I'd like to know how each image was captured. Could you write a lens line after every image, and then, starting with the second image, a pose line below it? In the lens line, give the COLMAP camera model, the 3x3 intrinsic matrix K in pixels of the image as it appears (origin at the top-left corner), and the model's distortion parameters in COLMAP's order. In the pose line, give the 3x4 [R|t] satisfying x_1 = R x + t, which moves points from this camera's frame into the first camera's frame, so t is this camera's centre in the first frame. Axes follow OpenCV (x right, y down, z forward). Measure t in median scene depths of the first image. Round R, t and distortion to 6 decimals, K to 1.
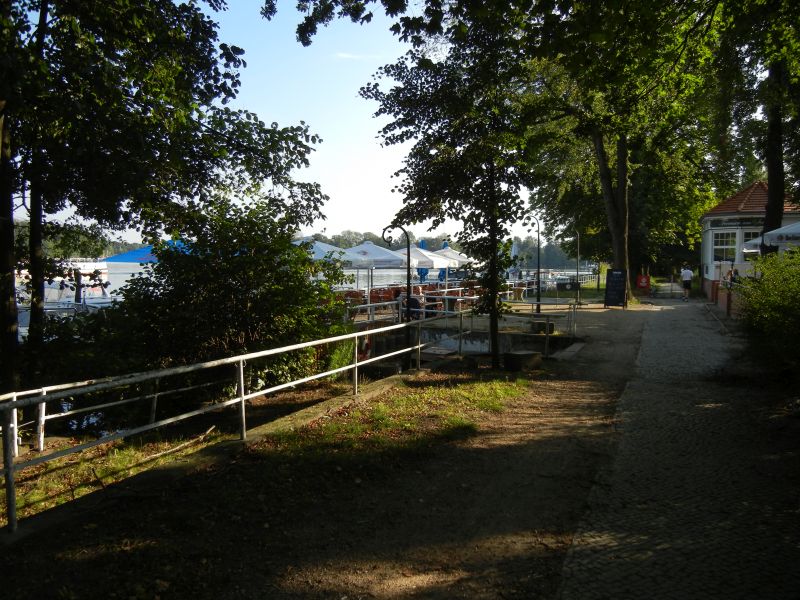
lens RADIAL K [[686.1, 0, 398.5], [0, 686.1, 299.2], [0, 0, 1]] dist [-0.009382, 0.000304]
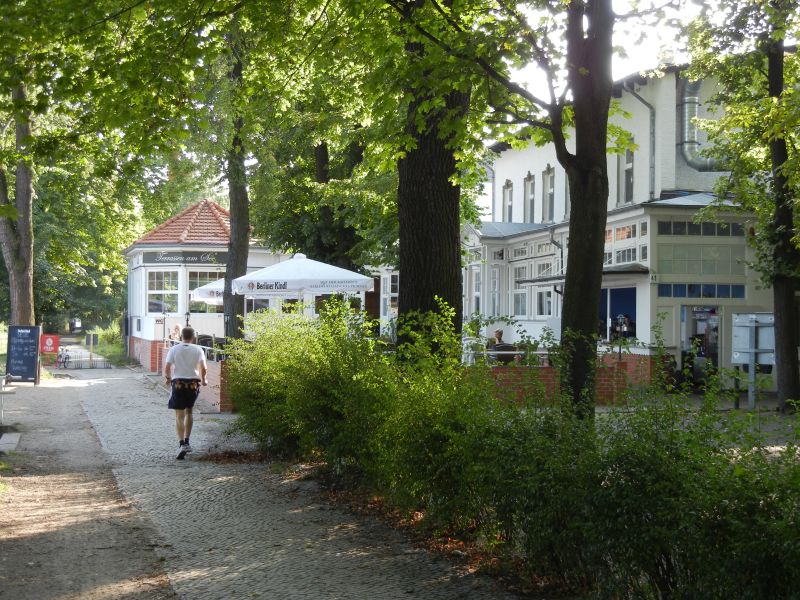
lens RADIAL K [[1211.6, 0, 400.2], [0, 1211.6, 301.0], [0, 0, 1]] dist [0.029021, 0.000000]
pose [[0.786974, 0.005812, 0.616958, -0.104051], [0.031740, 0.998250, -0.049891, 0.001943], [-0.616169, 0.058845, 0.785413, -0.125660]]
